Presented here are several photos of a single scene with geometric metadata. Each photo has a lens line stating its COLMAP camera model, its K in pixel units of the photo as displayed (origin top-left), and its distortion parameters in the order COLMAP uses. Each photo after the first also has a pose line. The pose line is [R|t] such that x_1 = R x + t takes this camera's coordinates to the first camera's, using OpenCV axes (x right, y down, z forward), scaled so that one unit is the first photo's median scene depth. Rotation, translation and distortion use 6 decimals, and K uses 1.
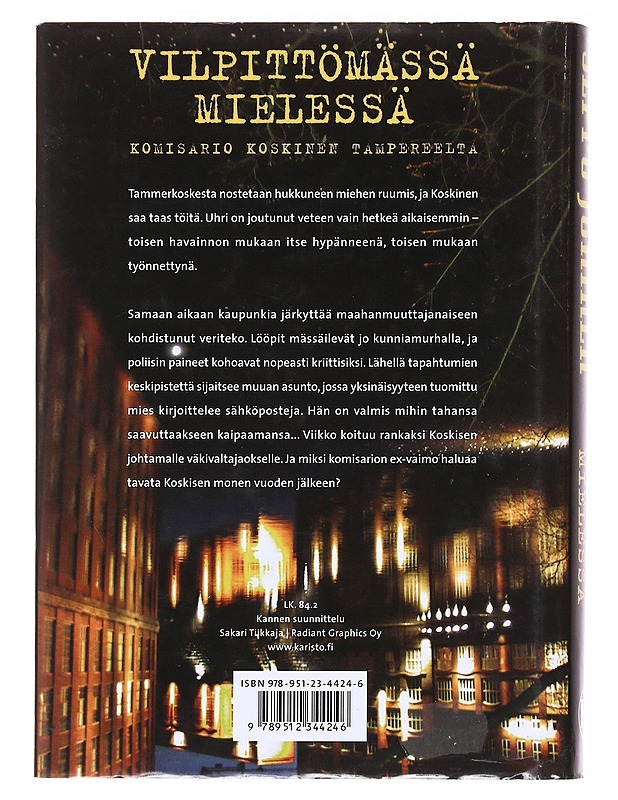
lens RADIAL K [[2758.0, 0, 306.8], [0, 2758.0, 399.9], [0, 0, 1]] dist [0.137284, 0.000000]
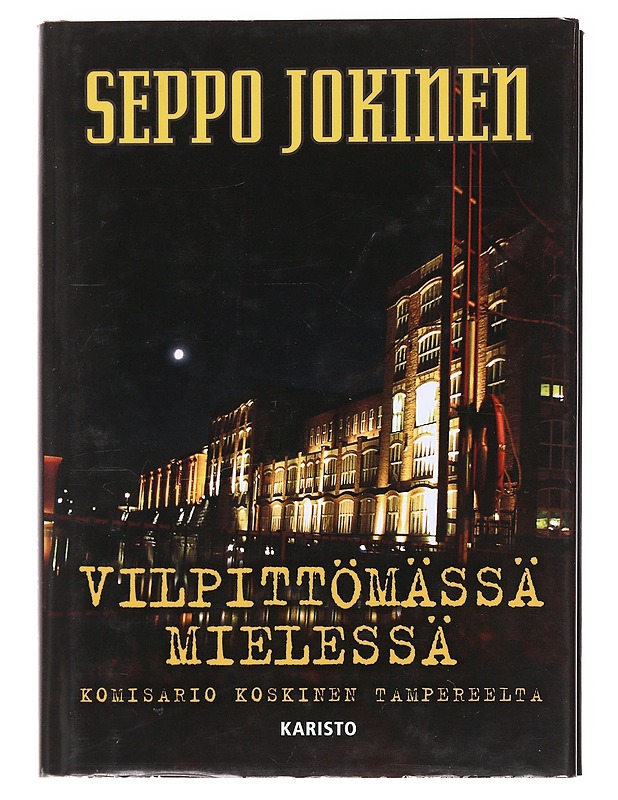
lens RADIAL K [[2758.0, 0, 311.1], [0, 2758.0, 400.2], [0, 0, 1]] dist [0.137284, 0.000000]
pose [[0.999994, -0.003384, 0.000419, -0.001135], [0.003384, 0.999994, -0.000468, -0.171653], [-0.000418, 0.000469, 1.000000, 0.248315]]
